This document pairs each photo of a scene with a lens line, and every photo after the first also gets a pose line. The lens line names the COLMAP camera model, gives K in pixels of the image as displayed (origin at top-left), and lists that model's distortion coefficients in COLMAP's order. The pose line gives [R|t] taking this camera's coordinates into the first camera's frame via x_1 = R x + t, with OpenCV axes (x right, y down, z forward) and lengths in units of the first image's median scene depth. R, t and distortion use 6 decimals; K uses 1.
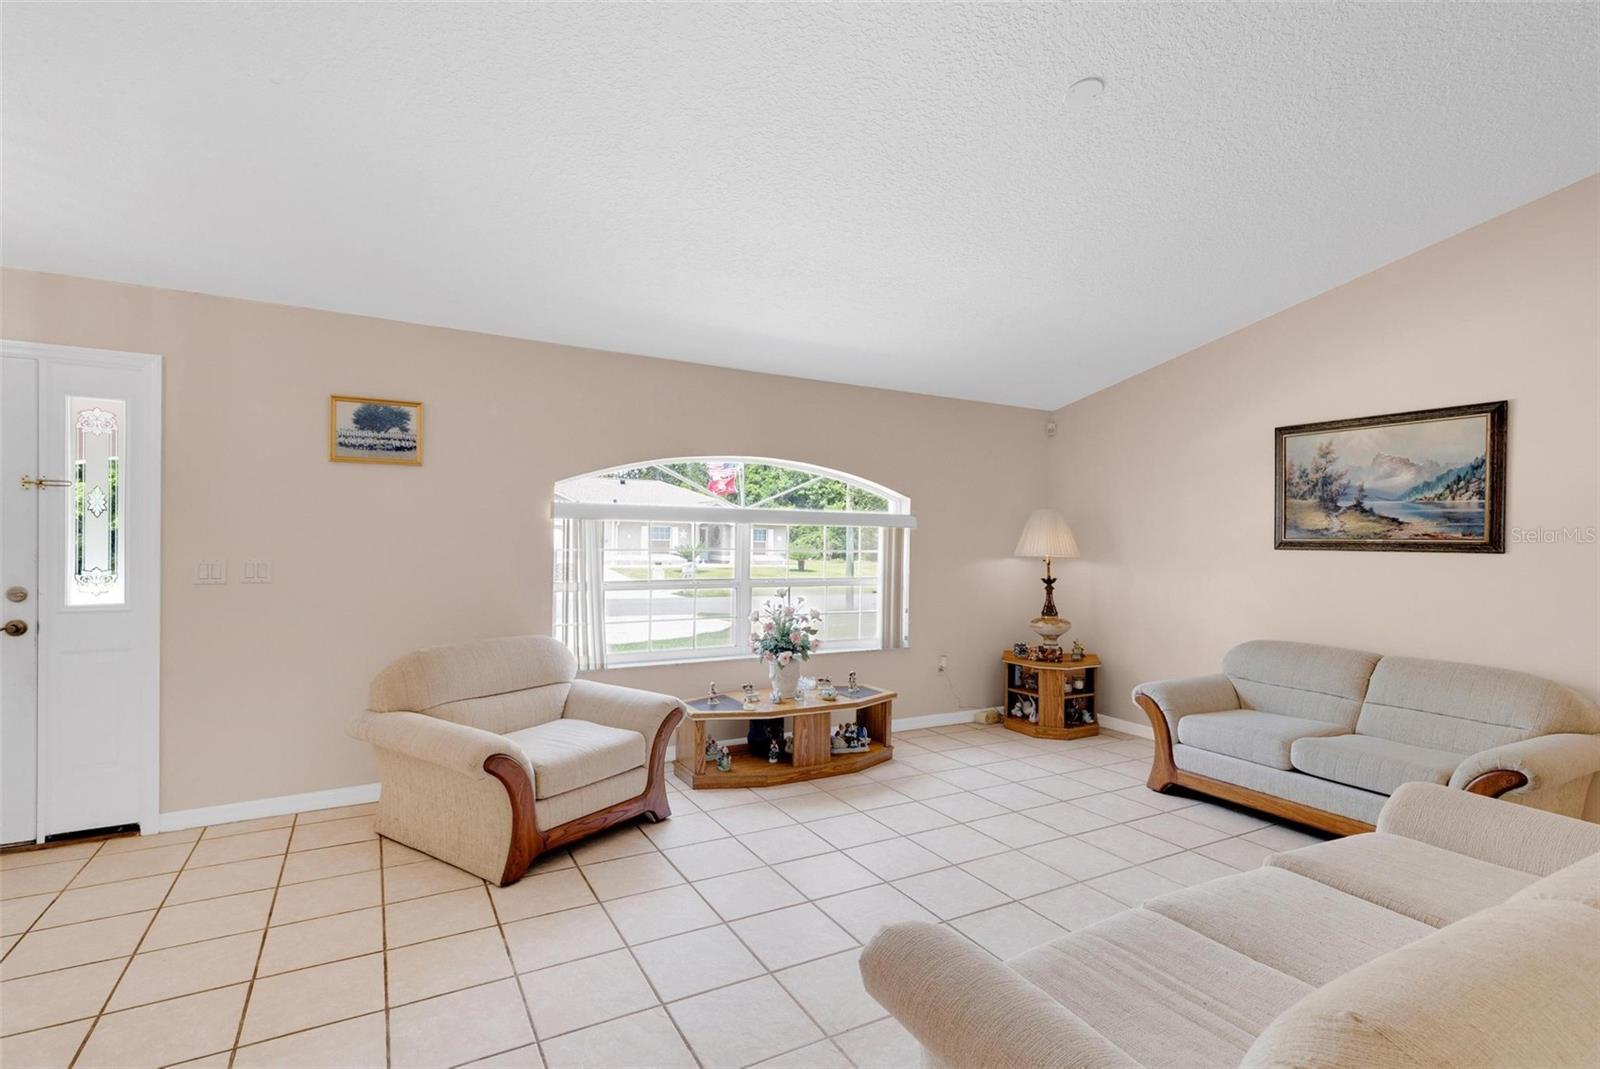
lens RADIAL K [[735.9, 0, 805.3], [0, 735.9, 548.7], [0, 0, 1]] dist [0.007411, -0.000221]
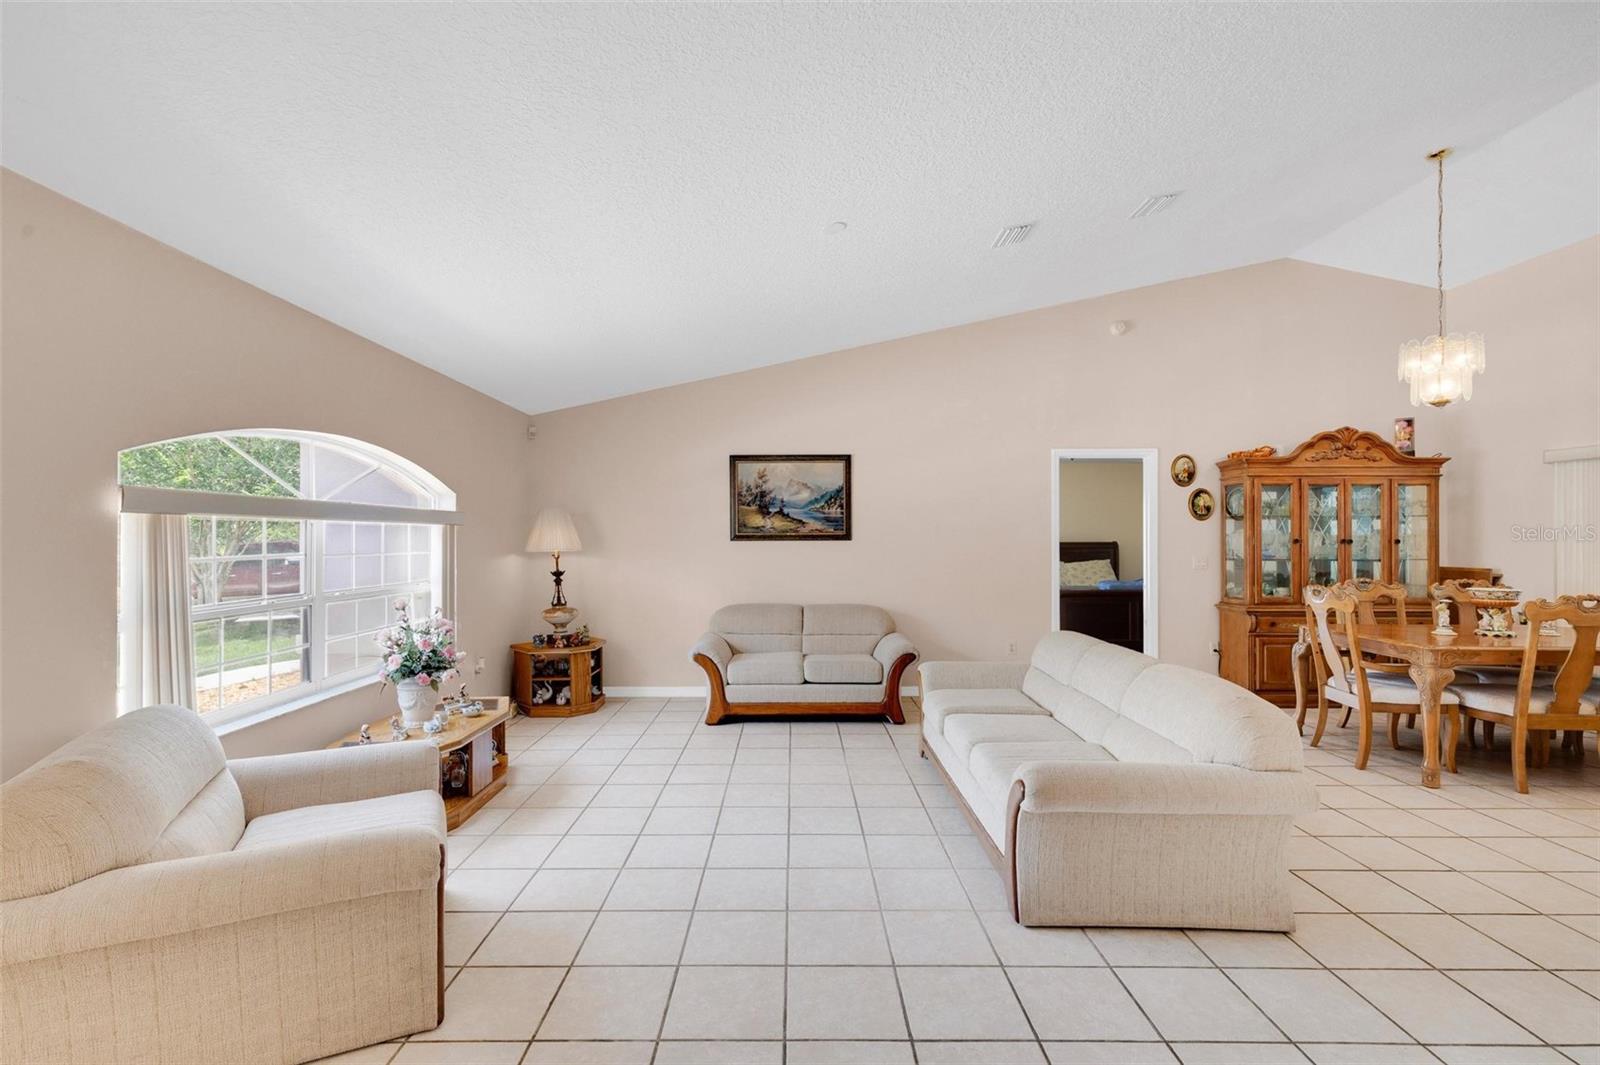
lens RADIAL K [[735.9, 0, 789.3], [0, 735.9, 538.1], [0, 0, 1]] dist [0.007411, -0.000221]
pose [[0.492253, -0.016573, 0.870294, -0.595677], [0.021500, 0.999745, 0.006877, -0.012279], [-0.870186, 0.015325, 0.492484, 0.222644]]
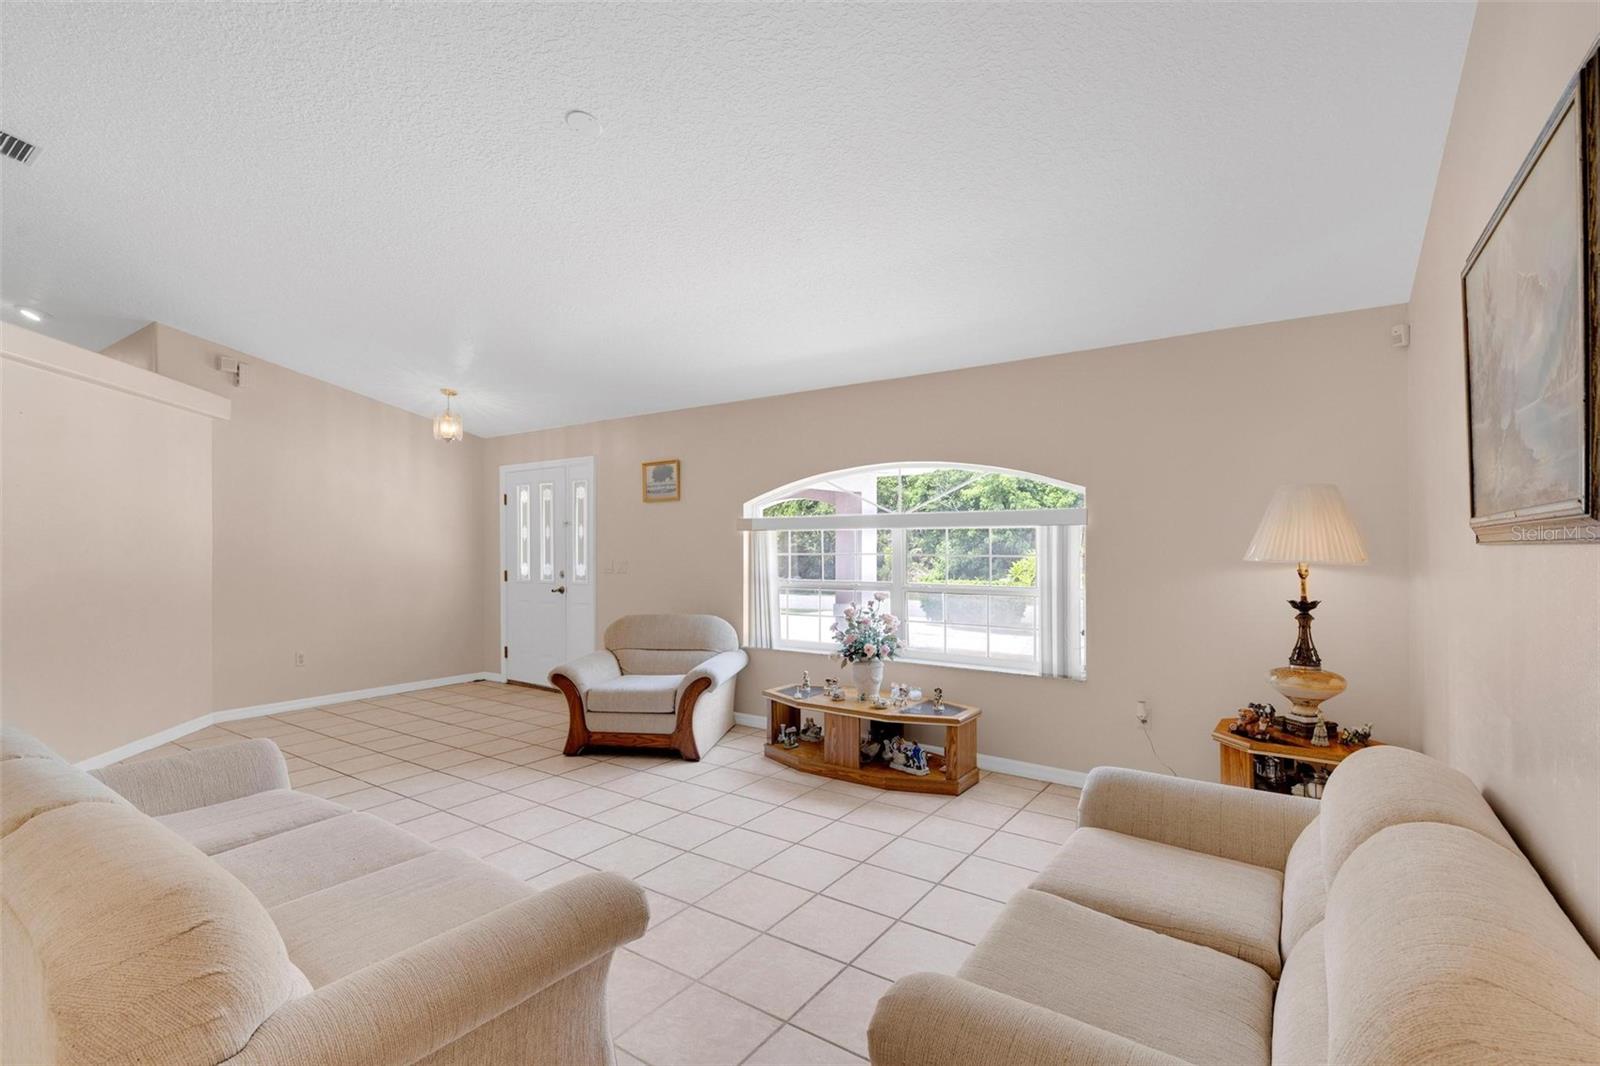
lens RADIAL K [[735.9, 0, 786.0], [0, 735.9, 544.6], [0, 0, 1]] dist [0.007411, -0.000221]
pose [[0.435158, -0.016515, -0.900203, 0.910318], [-0.001603, 0.999816, -0.019117, 0.009786], [0.900353, 0.009762, 0.435051, 0.497411]]
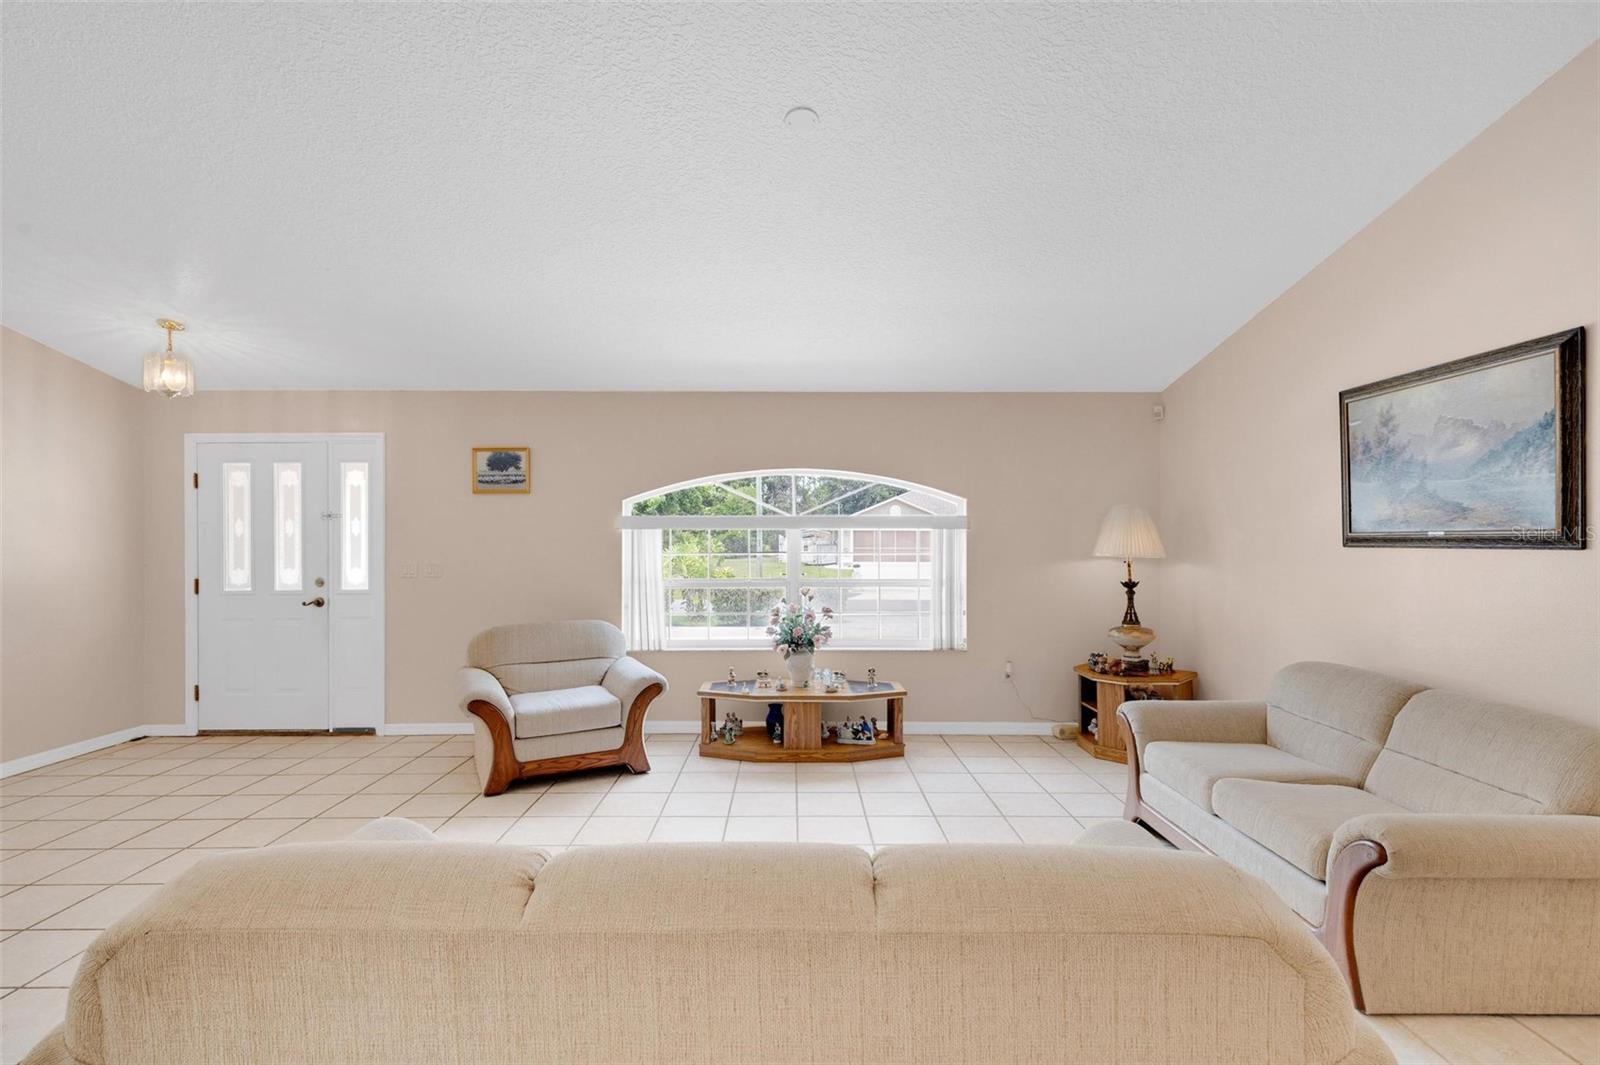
lens RADIAL K [[735.9, 0, 819.9], [0, 735.9, 539.5], [0, 0, 1]] dist [0.007411, -0.000221]
pose [[0.877899, -0.016340, -0.478567, 0.572484], [0.008383, 0.999789, -0.018758, 0.003729], [0.478773, 0.012456, 0.877850, 0.051696]]
